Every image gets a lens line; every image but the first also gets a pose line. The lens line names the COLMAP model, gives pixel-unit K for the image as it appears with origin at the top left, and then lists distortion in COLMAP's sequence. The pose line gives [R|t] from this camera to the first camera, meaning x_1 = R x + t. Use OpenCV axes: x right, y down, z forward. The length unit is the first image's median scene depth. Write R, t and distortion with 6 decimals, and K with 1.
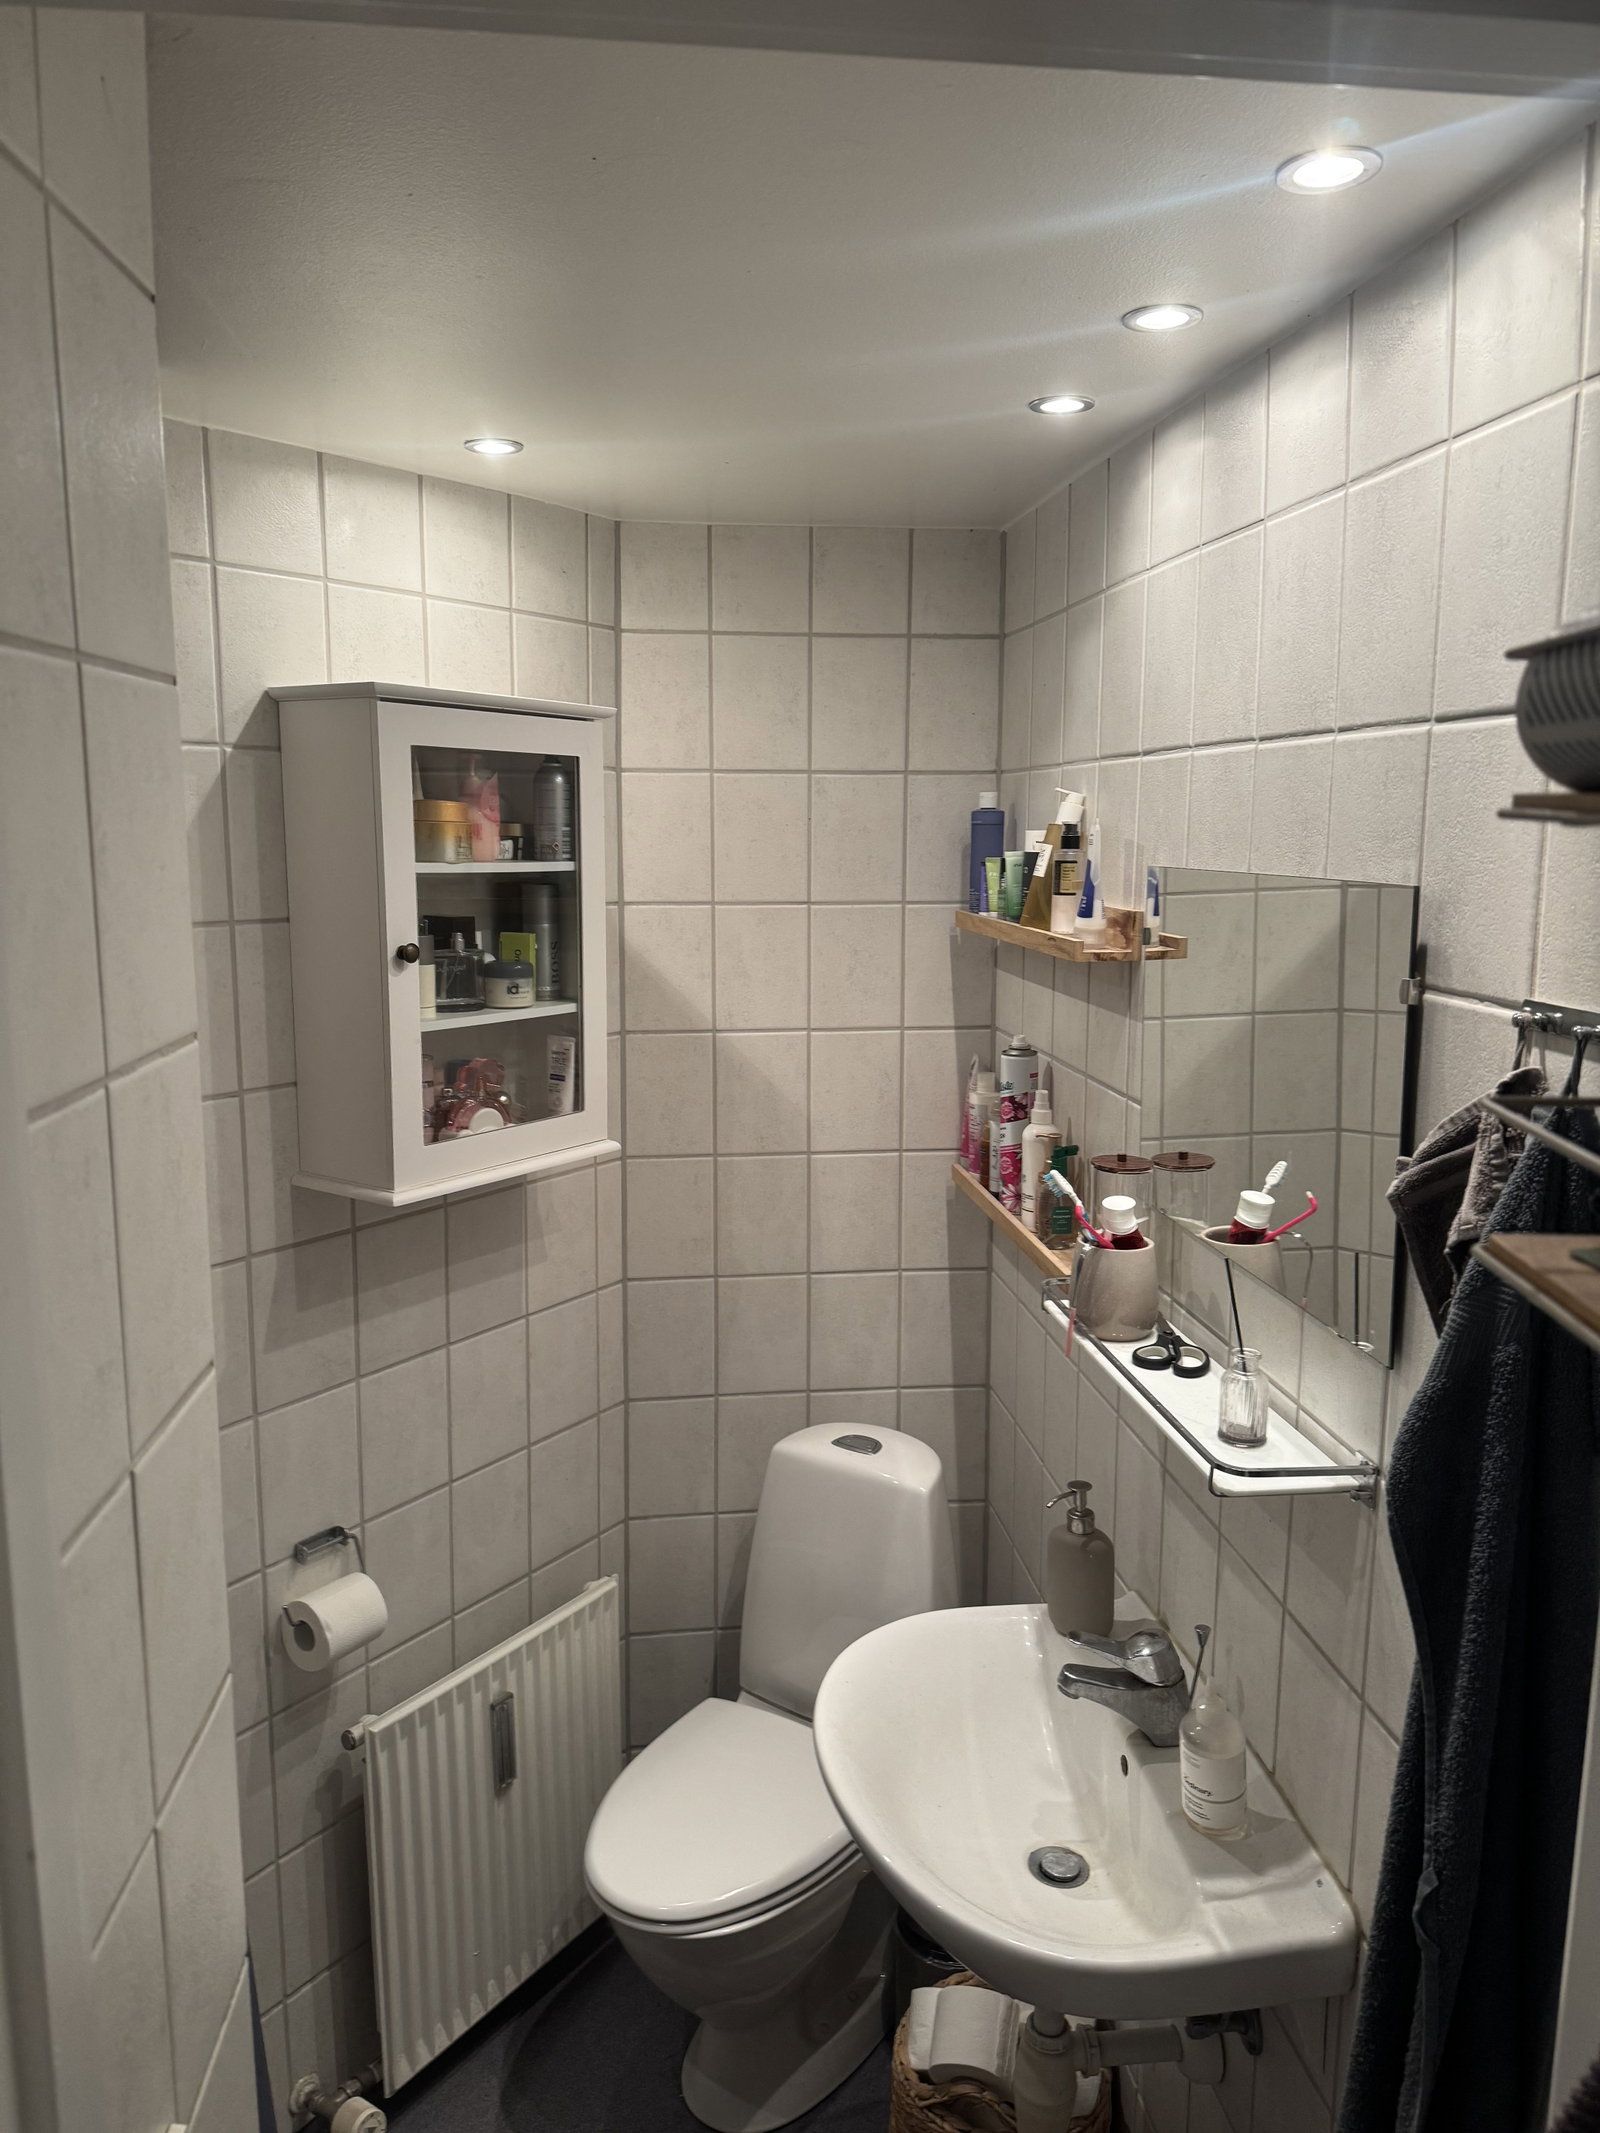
lens RADIAL K [[1525.2, 0, 800.0], [0, 1525.2, 1066.5], [0, 0, 1]] dist [0.190130, -0.433078]
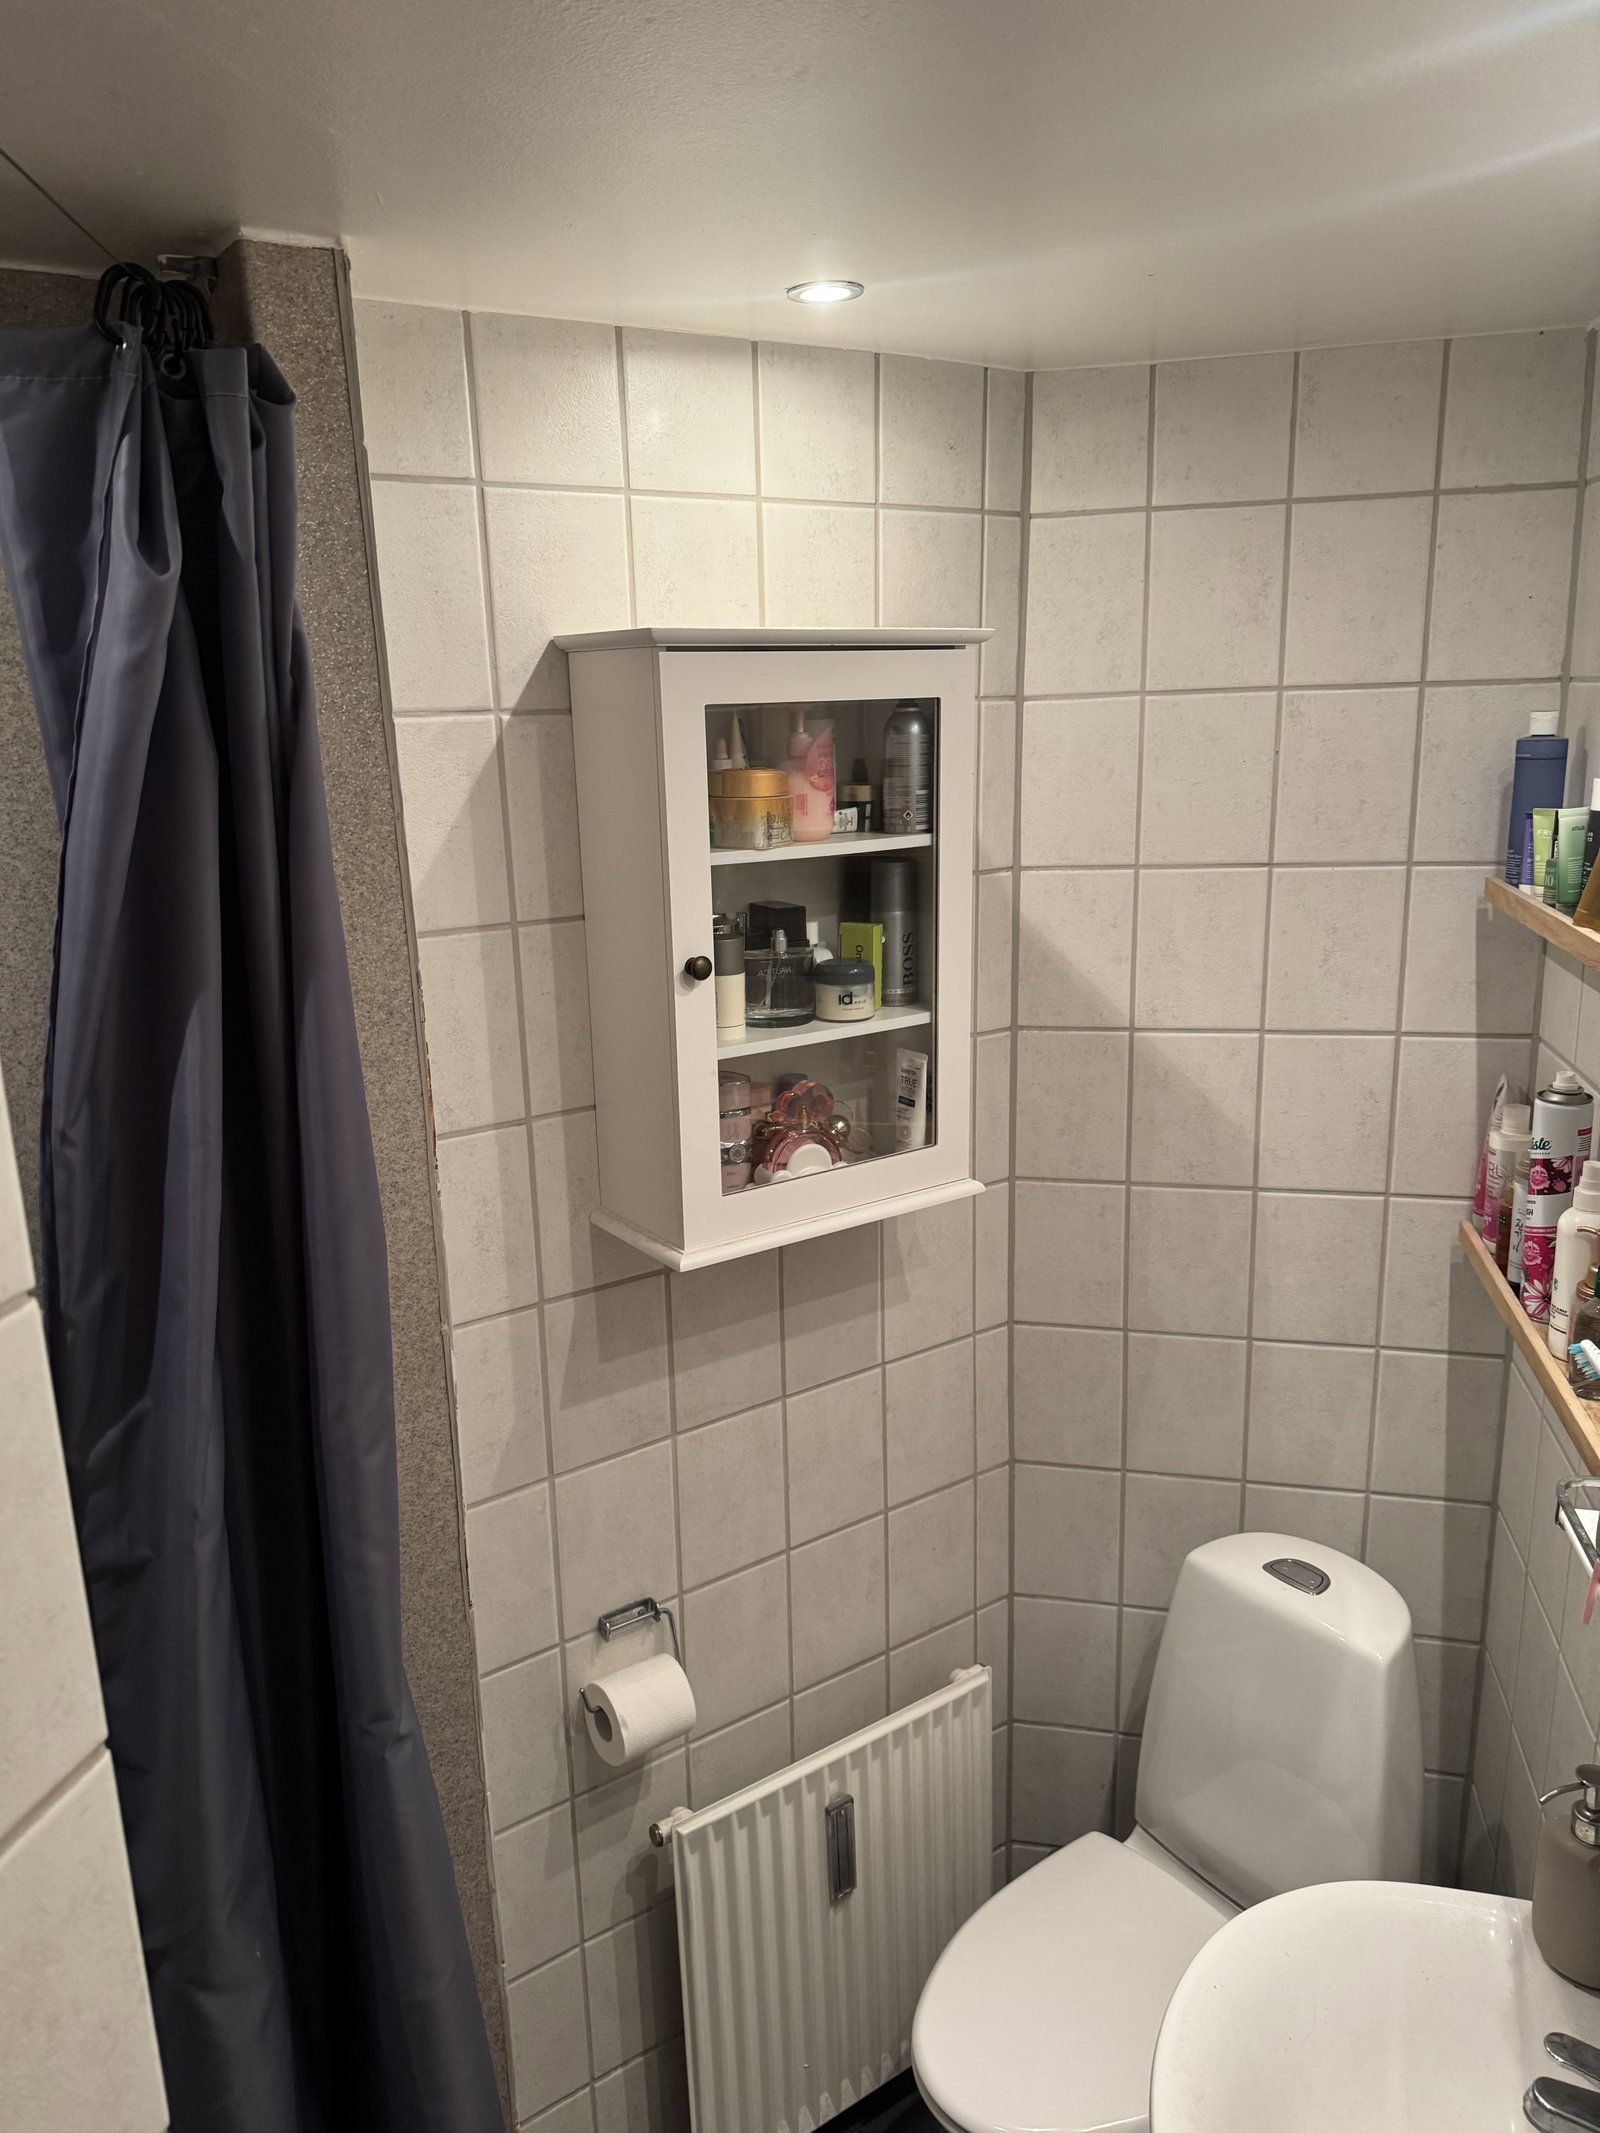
lens RADIAL K [[1550.6, 0, 762.1], [0, 1550.6, 1090.2], [0, 0, 1]] dist [0.142320, -0.270284]
pose [[0.936758, 0.055651, -0.345524, 0.050694], [-0.023402, 0.995027, 0.096817, -0.074151], [0.349193, -0.082609, 0.933402, 0.207125]]
